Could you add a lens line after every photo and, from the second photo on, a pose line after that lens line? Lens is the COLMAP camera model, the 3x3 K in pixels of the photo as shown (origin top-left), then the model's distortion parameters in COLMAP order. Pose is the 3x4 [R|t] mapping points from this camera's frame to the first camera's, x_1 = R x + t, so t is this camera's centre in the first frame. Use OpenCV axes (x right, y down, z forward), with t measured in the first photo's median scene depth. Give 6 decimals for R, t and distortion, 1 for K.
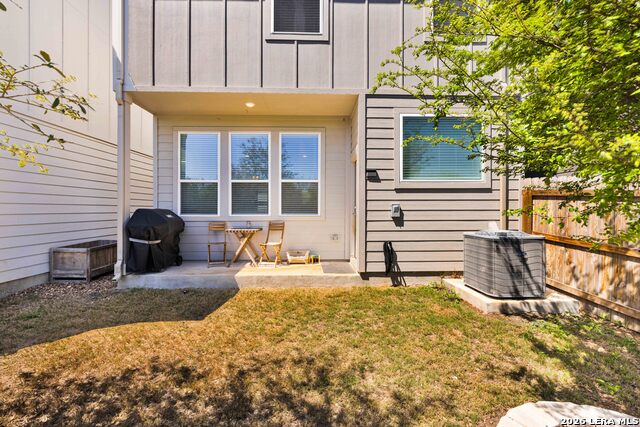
lens RADIAL K [[269.2, 0, 317.6], [0, 269.2, 210.1], [0, 0, 1]] dist [-0.003673, 0.000176]
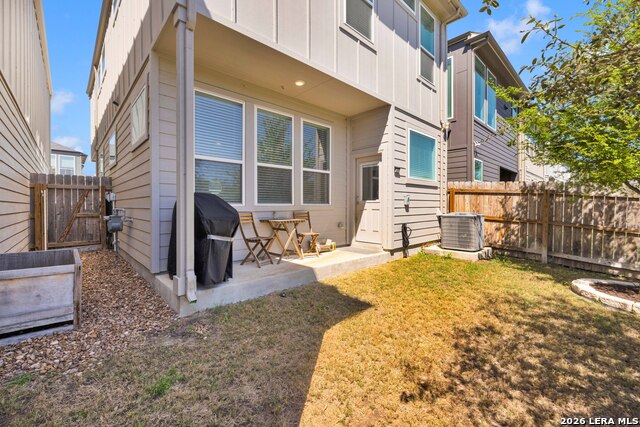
lens RADIAL K [[269.2, 0, 318.1], [0, 269.2, 208.6], [0, 0, 1]] dist [-0.003673, 0.000176]
pose [[0.746485, -0.007981, 0.665354, -0.914565], [0.002438, 0.999954, 0.009260, 0.030466], [-0.665397, -0.005290, 0.746471, 0.302424]]
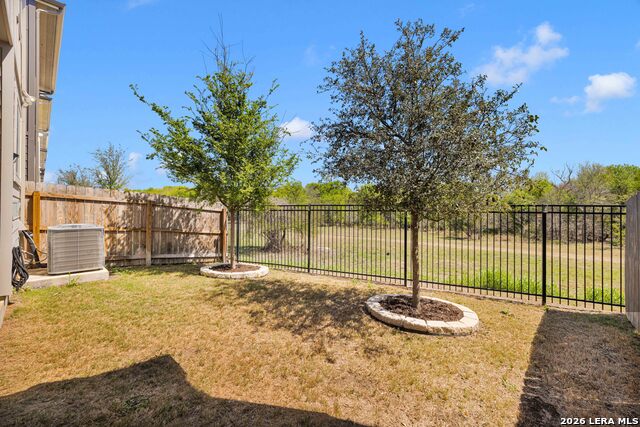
lens RADIAL K [[269.2, 0, 322.0], [0, 269.2, 210.3], [0, 0, 1]] dist [-0.003673, 0.000176]
pose [[-0.707590, -0.002806, 0.706618, -0.933037], [-0.001448, 0.999996, 0.002522, 0.002517], [-0.706622, 0.000761, -0.707591, 0.913910]]
